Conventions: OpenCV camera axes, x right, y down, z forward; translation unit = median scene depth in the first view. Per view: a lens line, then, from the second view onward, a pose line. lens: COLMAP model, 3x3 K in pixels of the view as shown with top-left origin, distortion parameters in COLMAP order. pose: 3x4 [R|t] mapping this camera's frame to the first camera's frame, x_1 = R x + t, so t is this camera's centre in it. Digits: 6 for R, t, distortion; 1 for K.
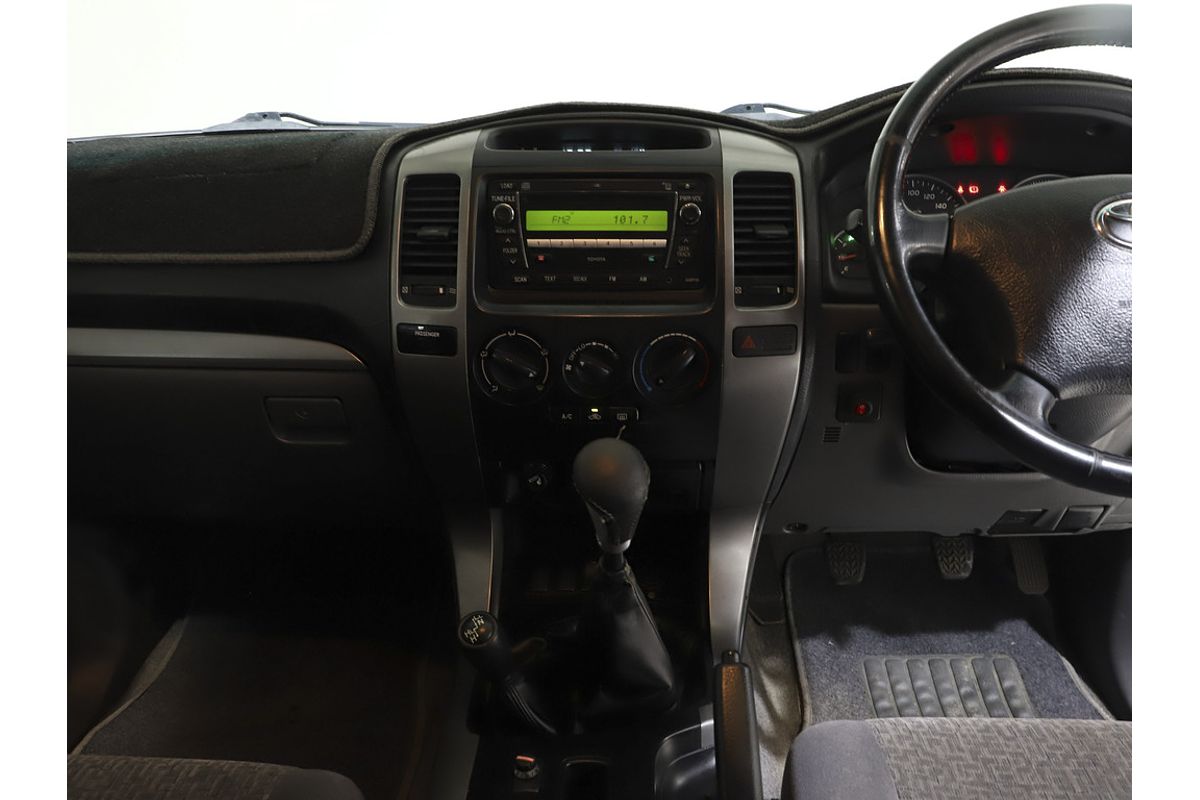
lens RADIAL K [[943.8, 0, 626.1], [0, 943.8, 390.0], [0, 0, 1]] dist [-0.076991, 0.002324]
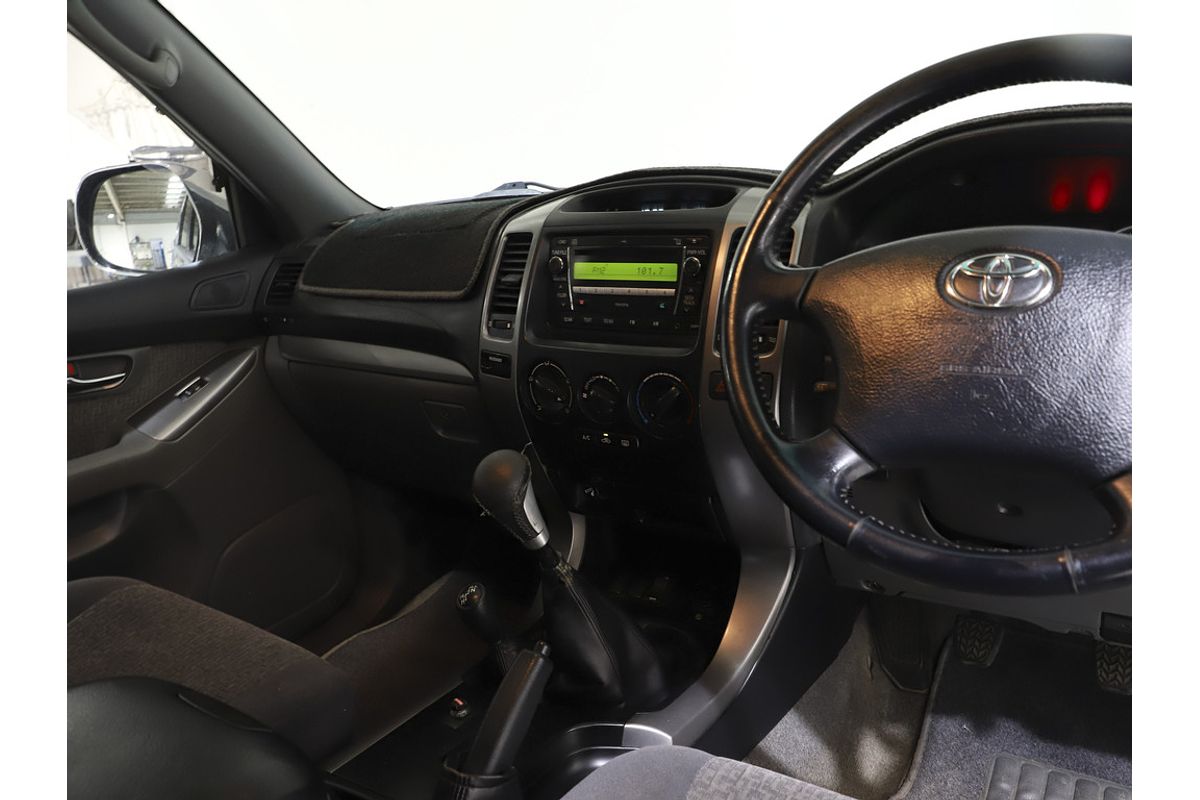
lens RADIAL K [[904.8, 0, 600.0], [0, 904.8, 400.0], [0, 0, 1]] dist [-0.067500, 0.052521]
pose [[0.832623, 0.088213, -0.546769, 0.563318], [-0.106915, 0.994265, -0.002400, -0.017342], [0.543422, 0.060456, 0.837280, 0.065417]]
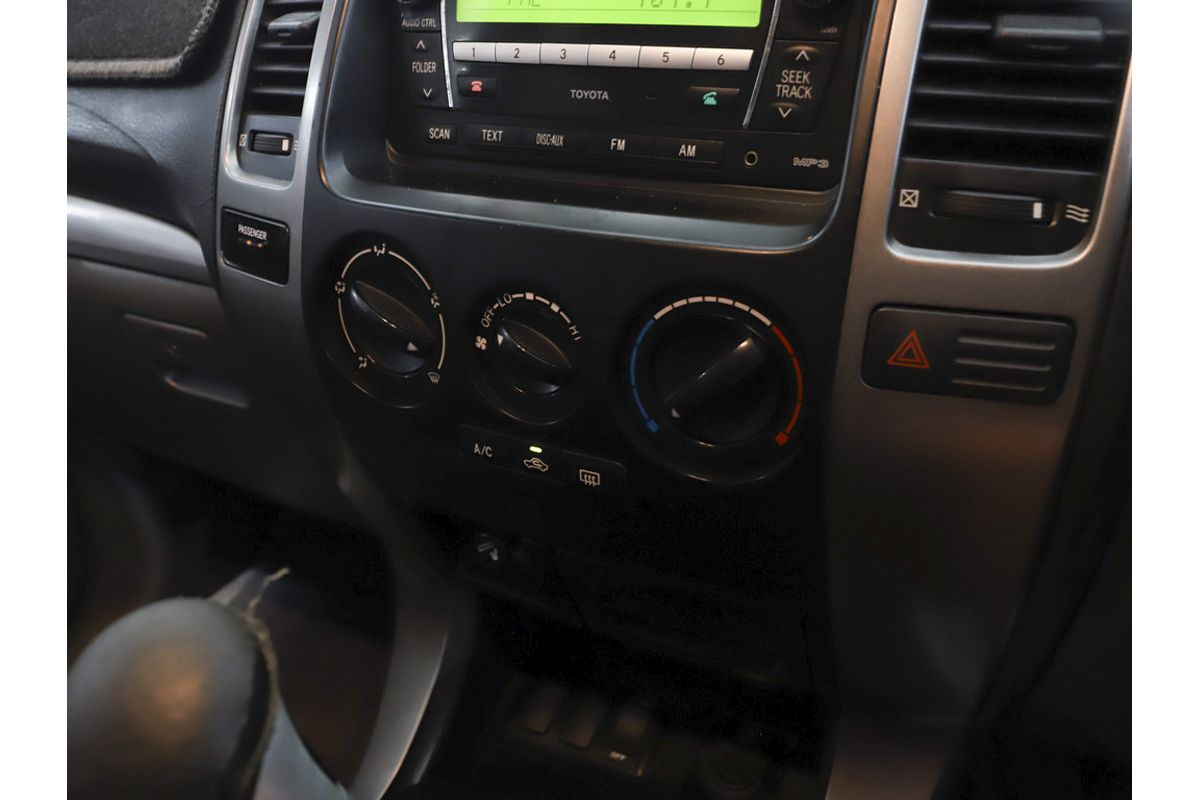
lens RADIAL K [[990.8, 0, 600.0], [0, 990.8, 400.0], [0, 0, 1]] dist [-0.089124, 0.104794]
pose [[0.885603, 0.176663, -0.429531, 0.183296], [-0.137167, 0.983066, 0.121518, -0.059733], [0.443725, -0.048699, 0.894839, 0.608764]]
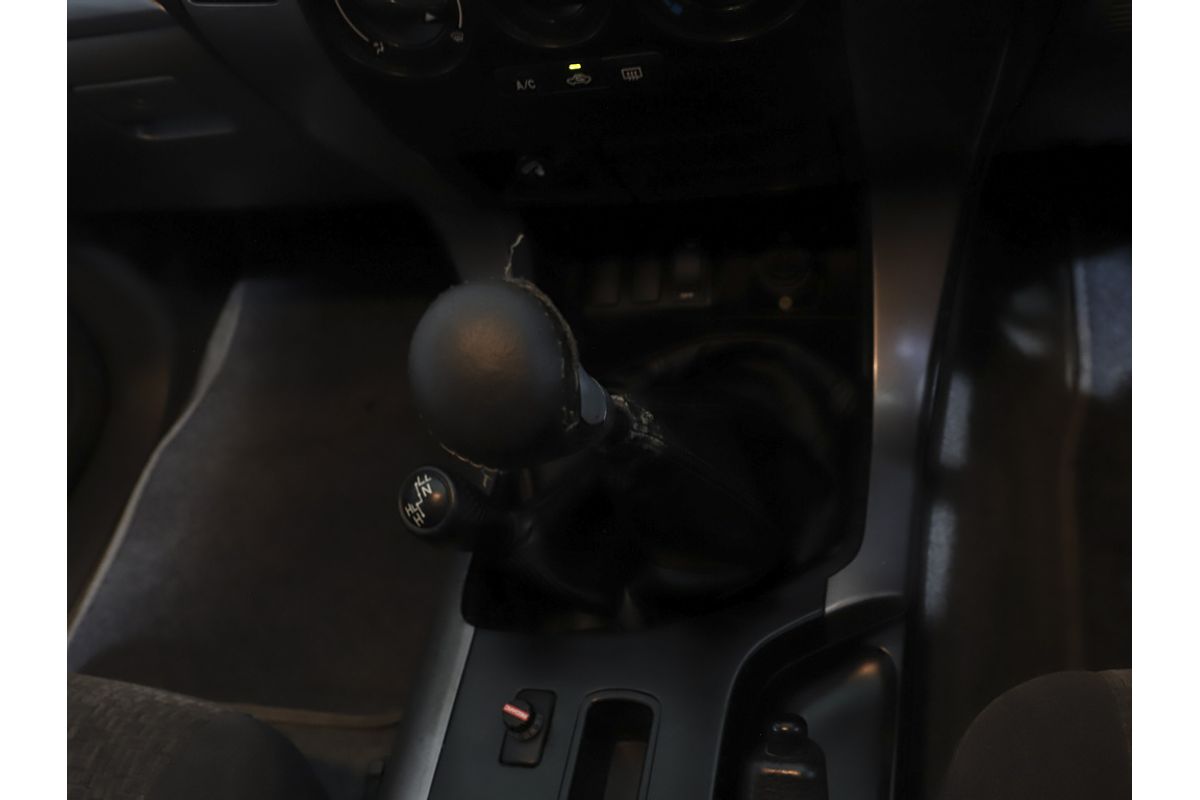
lens RADIAL K [[1044.7, 0, 600.1], [0, 1044.7, 426.7], [0, 0, 1]] dist [-0.097552, 0.177458]
pose [[0.949284, -0.013055, -0.314148, 0.142624], [0.188450, 0.823412, 0.535238, -0.107563], [0.251686, -0.567294, 0.784112, 0.484428]]
